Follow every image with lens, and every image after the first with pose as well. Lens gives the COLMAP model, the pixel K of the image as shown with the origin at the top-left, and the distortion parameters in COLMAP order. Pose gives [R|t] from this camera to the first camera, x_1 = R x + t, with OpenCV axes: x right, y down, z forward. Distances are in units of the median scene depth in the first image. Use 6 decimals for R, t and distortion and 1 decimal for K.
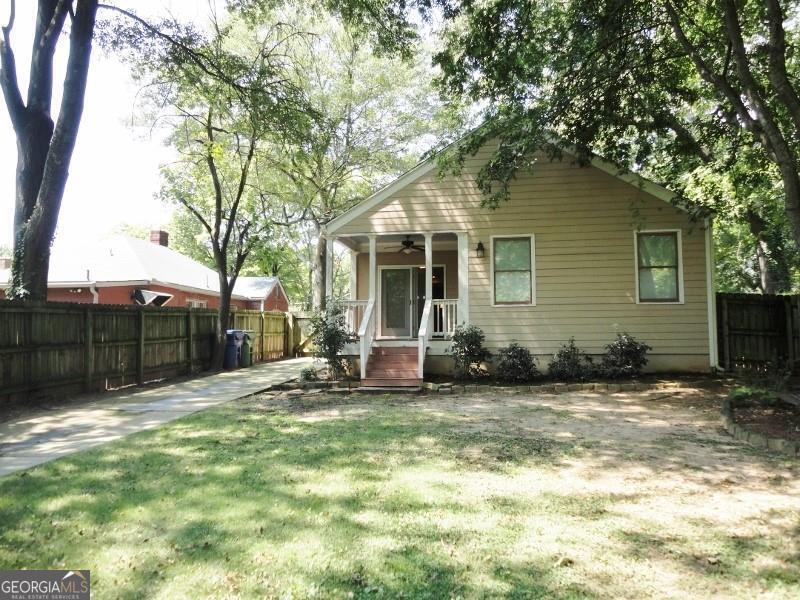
lens RADIAL K [[579.8, 0, 400.0], [0, 579.8, 300.0], [0, 0, 1]] dist [-0.001920, 0.002665]
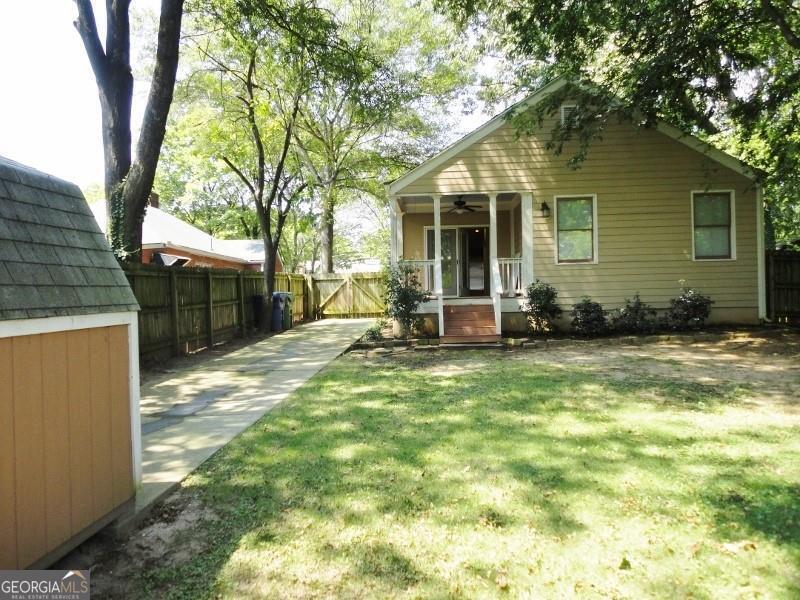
lens RADIAL K [[579.8, 0, 400.0], [0, 579.8, 300.0], [0, 0, 1]] dist [-0.001920, 0.002665]
pose [[0.996258, -0.016162, 0.084905, -0.208676], [0.010701, 0.997868, 0.064385, 0.004360], [-0.085765, -0.063235, 0.994307, -0.010396]]
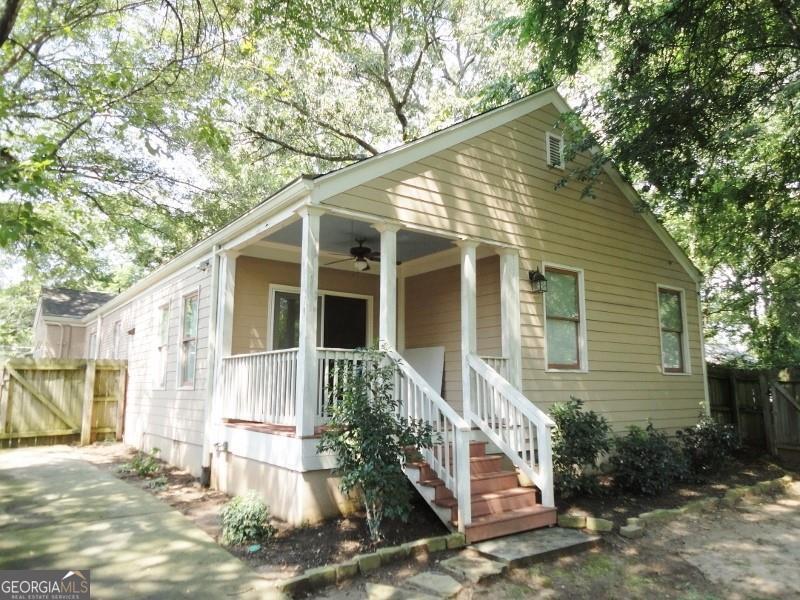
lens RADIAL K [[579.8, 0, 400.0], [0, 579.8, 300.0], [0, 0, 1]] dist [-0.001920, 0.002665]
pose [[0.702028, 0.112575, 0.703196, -0.415240], [-0.051822, 0.992884, -0.107216, 0.009920], [-0.710262, 0.038827, 0.702866, 0.663079]]
